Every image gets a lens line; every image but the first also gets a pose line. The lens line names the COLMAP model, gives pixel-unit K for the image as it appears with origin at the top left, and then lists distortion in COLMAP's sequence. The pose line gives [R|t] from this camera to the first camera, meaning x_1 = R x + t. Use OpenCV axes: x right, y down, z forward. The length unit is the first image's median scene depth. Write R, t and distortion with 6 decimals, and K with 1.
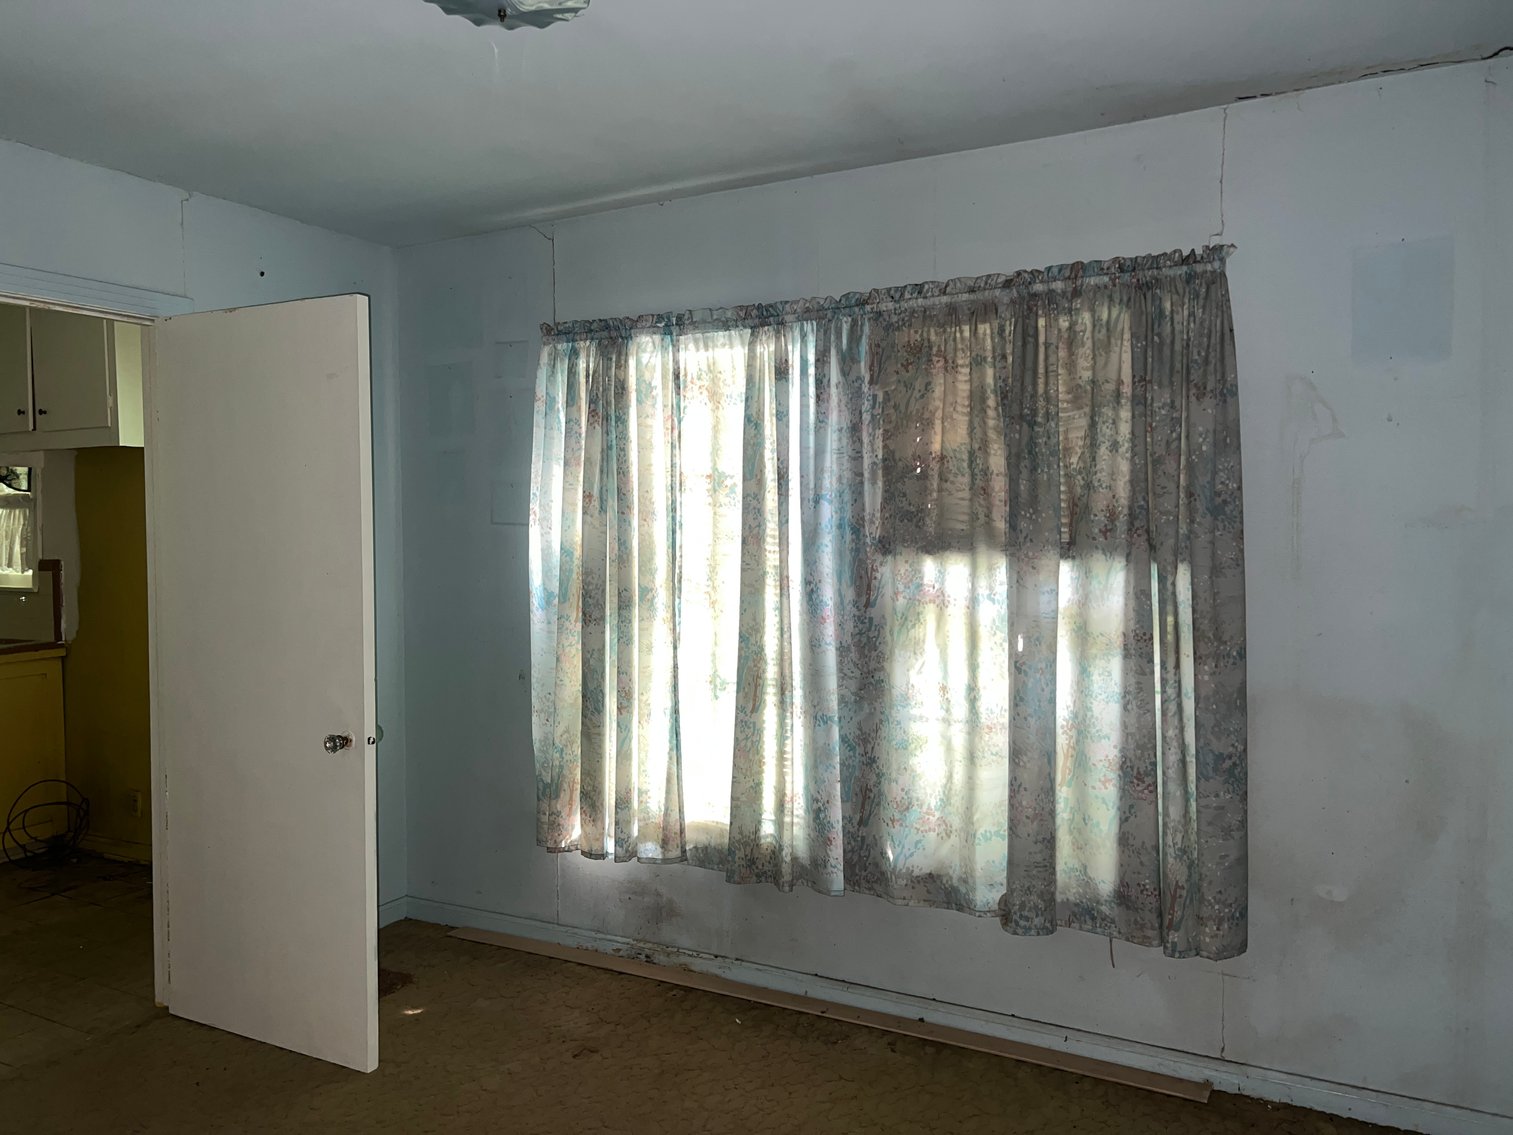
lens RADIAL K [[1134.9, 0, 733.9], [0, 1134.9, 562.4], [0, 0, 1]] dist [0.066696, -0.022522]
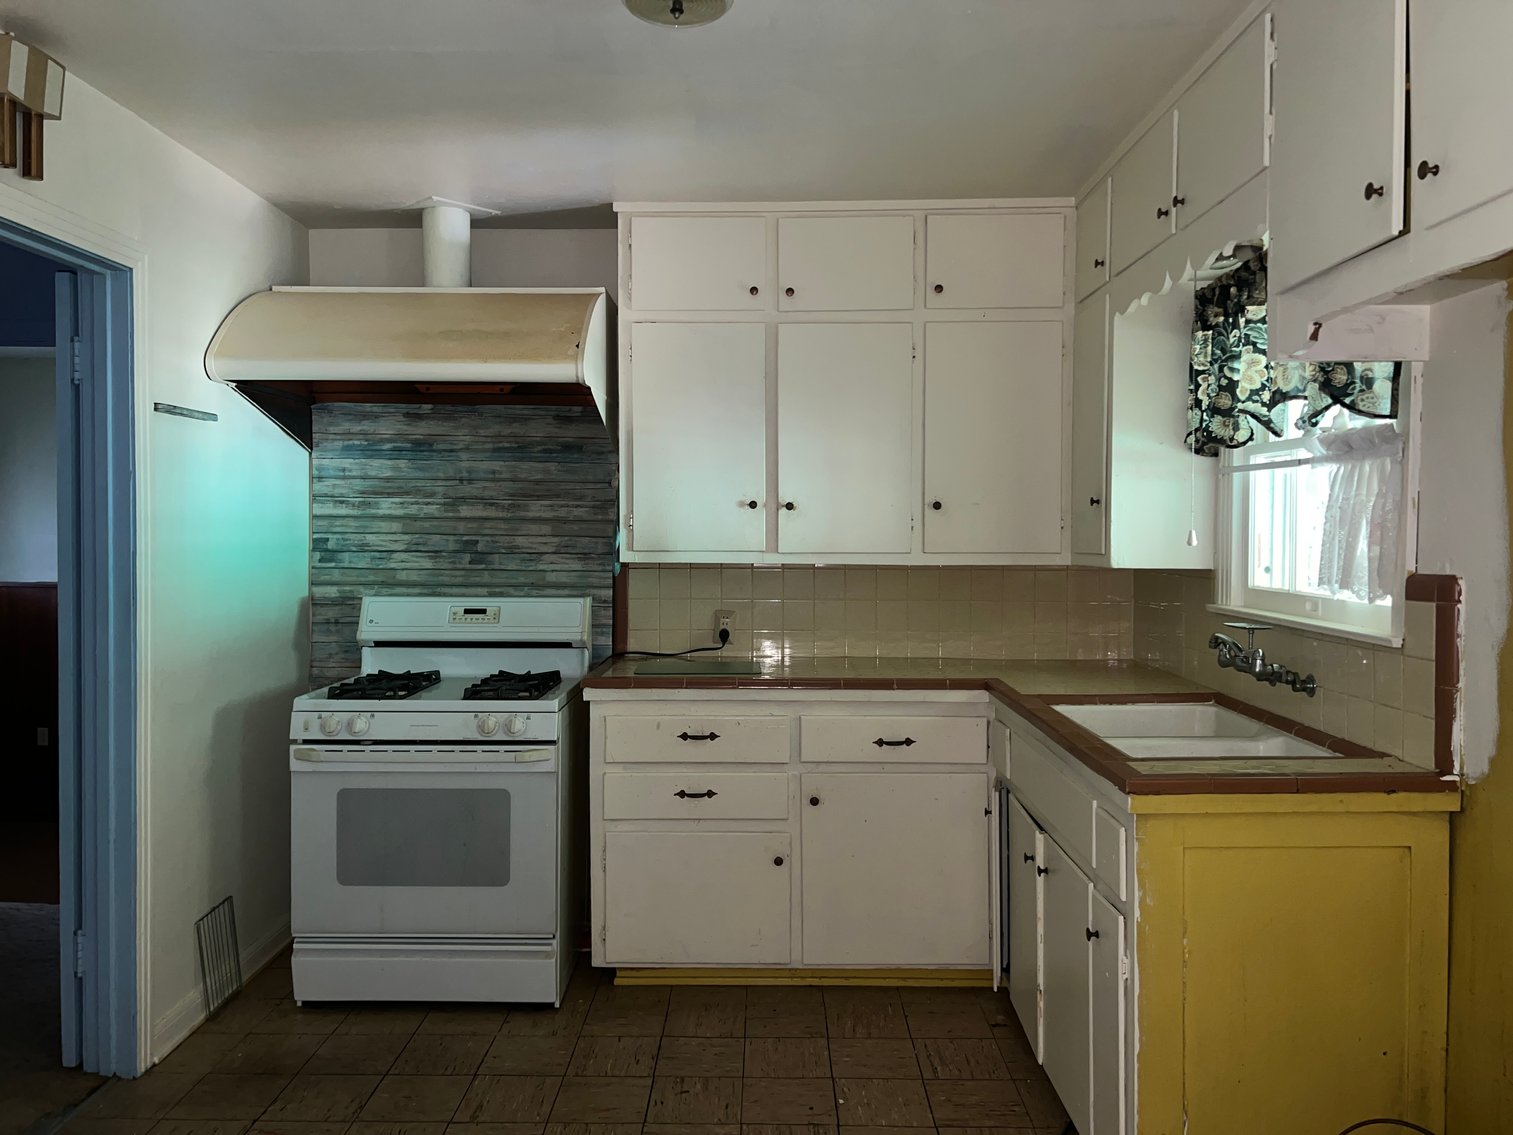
lens RADIAL K [[1134.9, 0, 754.1], [0, 1134.9, 568.2], [0, 0, 1]] dist [0.066696, -0.022522]
pose [[0.470412, 0.041891, -0.881452, -0.654130], [-0.029506, 0.999061, 0.031733, -0.021668], [0.881953, 0.011081, 0.471207, 1.138988]]
